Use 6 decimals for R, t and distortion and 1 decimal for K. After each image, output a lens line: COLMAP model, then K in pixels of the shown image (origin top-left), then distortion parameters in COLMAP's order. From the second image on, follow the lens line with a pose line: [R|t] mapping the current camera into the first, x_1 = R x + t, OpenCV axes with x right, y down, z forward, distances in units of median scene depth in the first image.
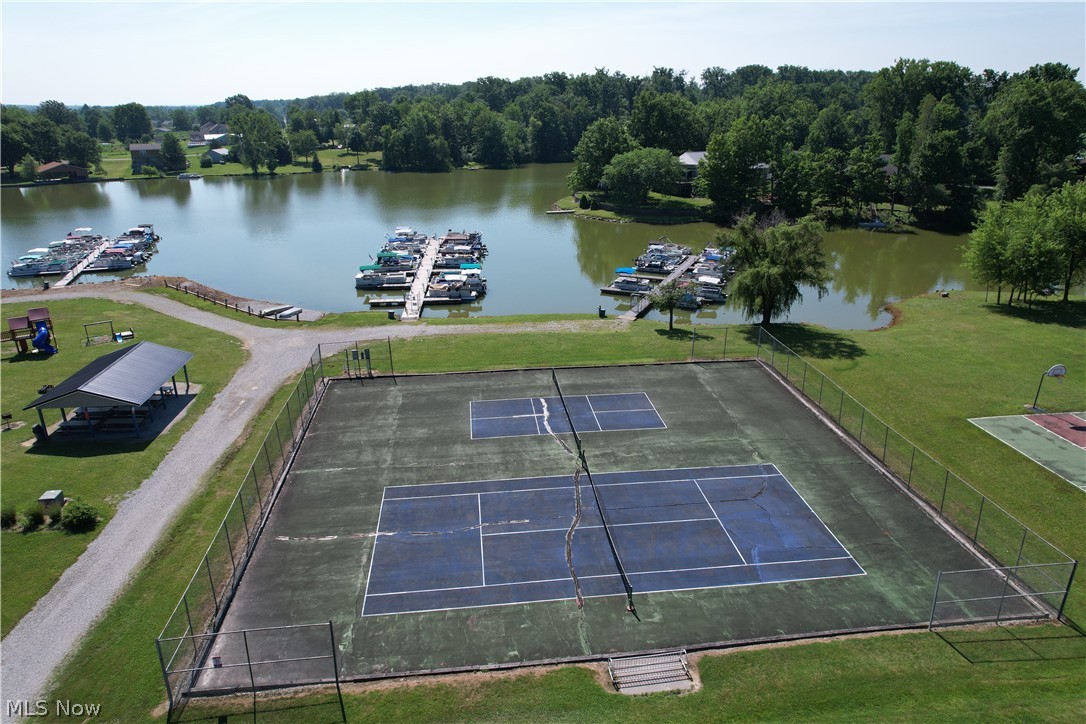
lens RADIAL K [[694.7, 0, 546.3], [0, 694.7, 358.8], [0, 0, 1]] dist [-0.072839, 0.064555]
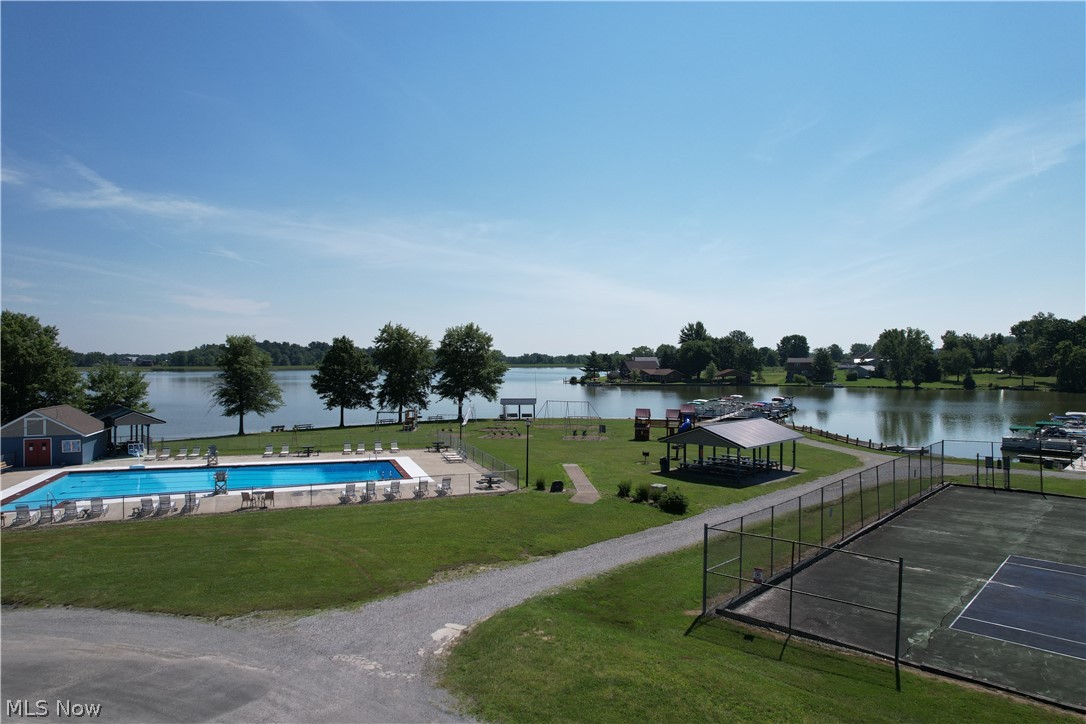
lens RADIAL K [[694.7, 0, 541.0], [0, 694.7, 355.0], [0, 0, 1]] dist [-0.072839, 0.064555]
pose [[0.641504, 0.001915, -0.767117, 0.004698], [-0.269312, 0.936909, -0.222874, 0.222305], [0.718292, 0.349568, 0.601547, 0.087583]]
